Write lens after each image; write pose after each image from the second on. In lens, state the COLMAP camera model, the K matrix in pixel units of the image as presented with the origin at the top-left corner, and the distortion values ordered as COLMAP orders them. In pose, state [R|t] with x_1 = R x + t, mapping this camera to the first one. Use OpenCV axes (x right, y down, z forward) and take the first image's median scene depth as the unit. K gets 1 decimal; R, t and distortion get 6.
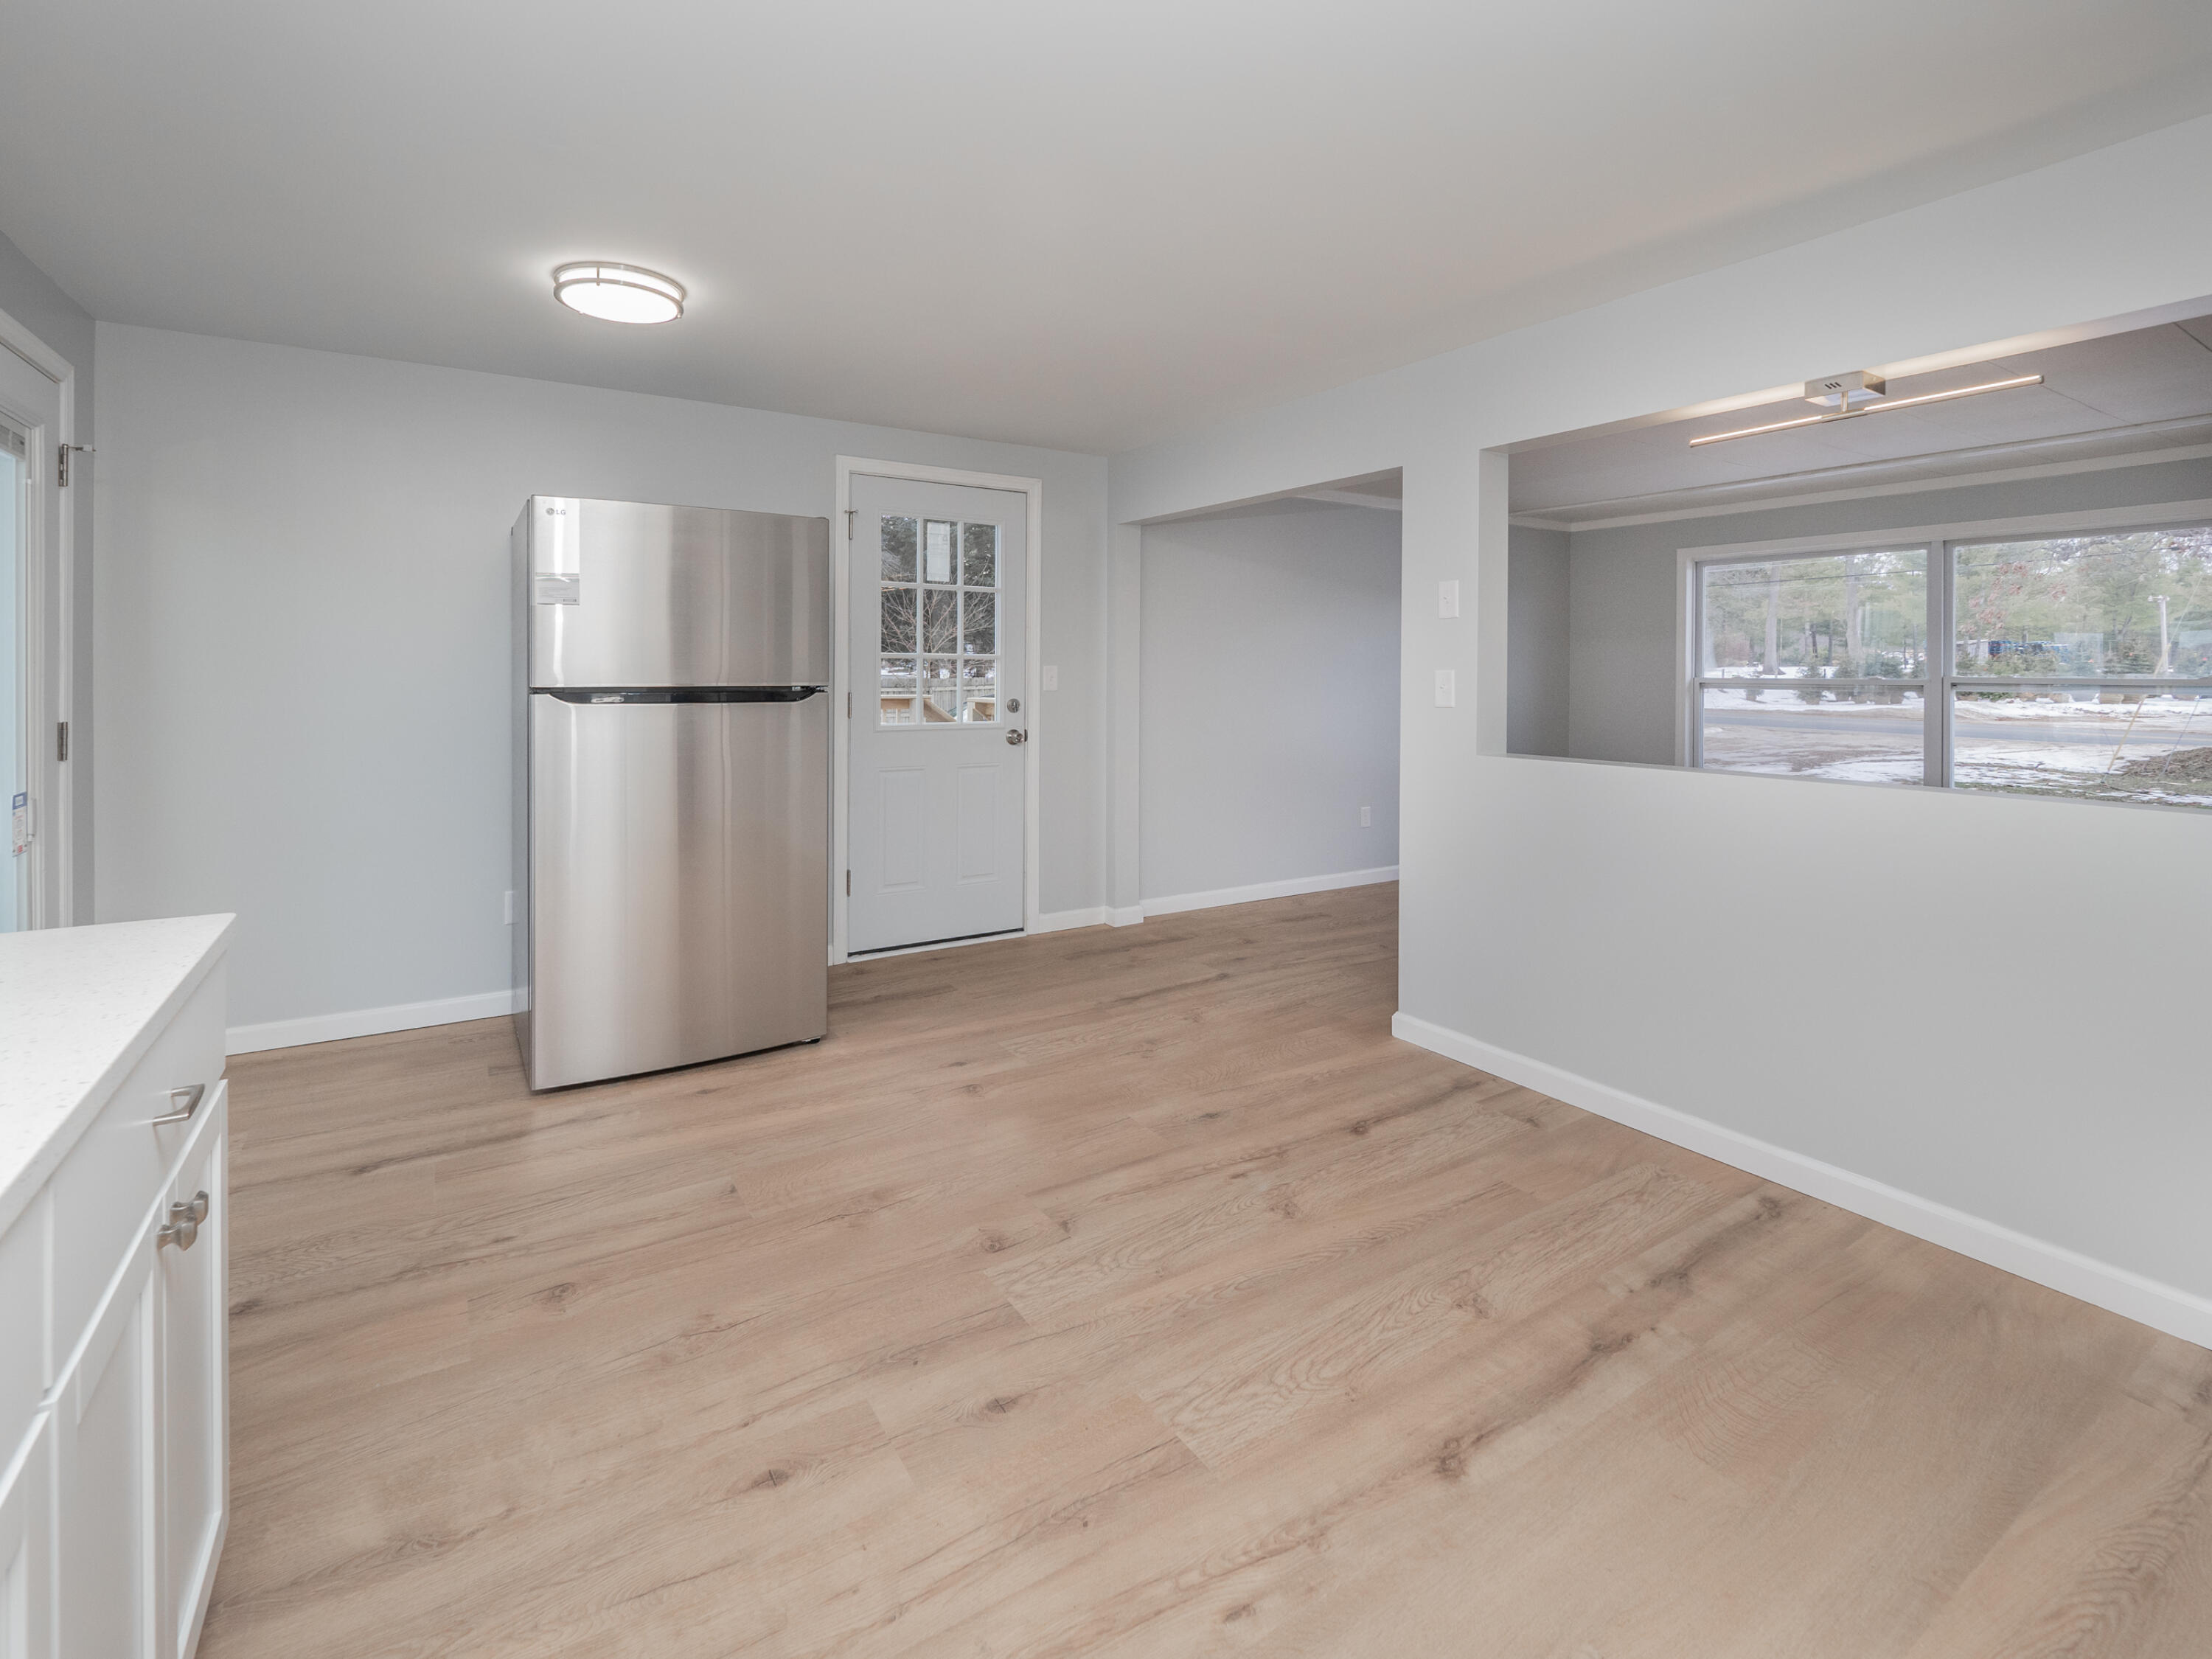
lens RADIAL K [[1051.8, 0, 1131.1], [0, 1051.8, 799.6], [0, 0, 1]] dist [-0.001779, -0.001126]
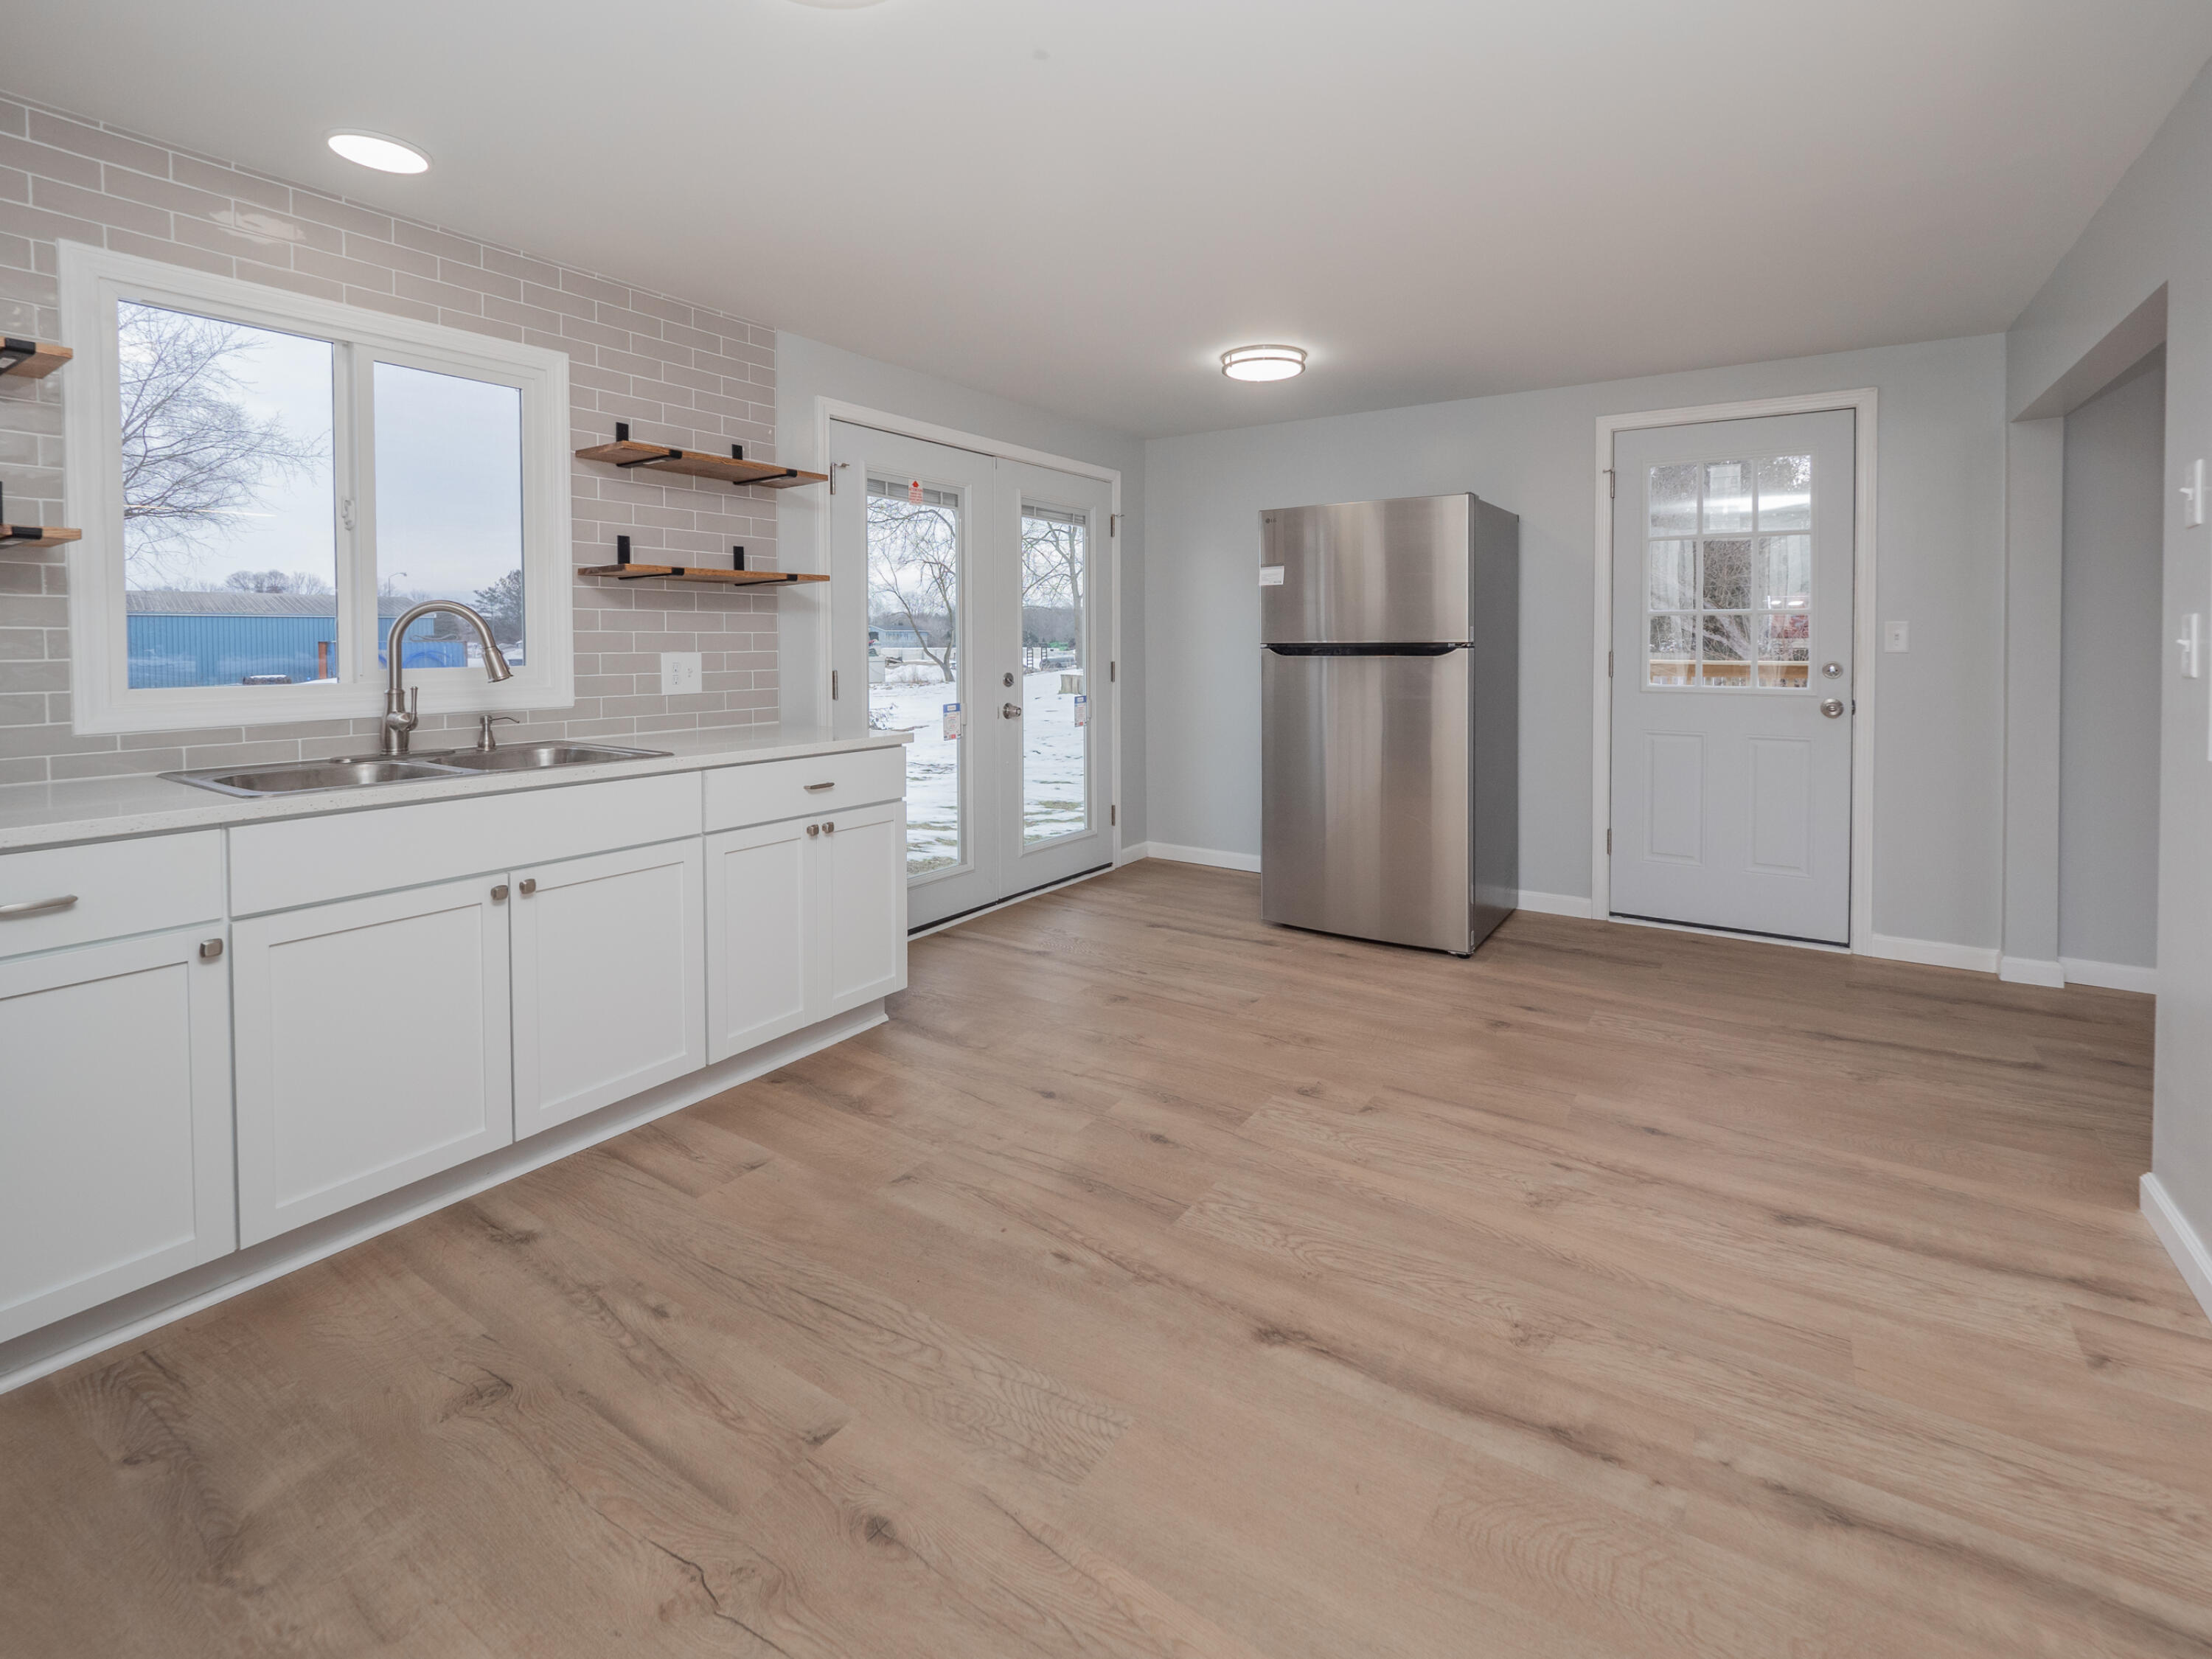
lens RADIAL K [[1017.6, 0, 1081.2], [0, 1017.6, 849.1], [0, 0, 1]] dist [-0.004215, -0.000836]
pose [[0.371780, 0.182750, -0.910155, 0.825156], [-0.109228, 0.982233, 0.152605, -0.015452], [0.921872, 0.042679, 0.385136, 0.272449]]
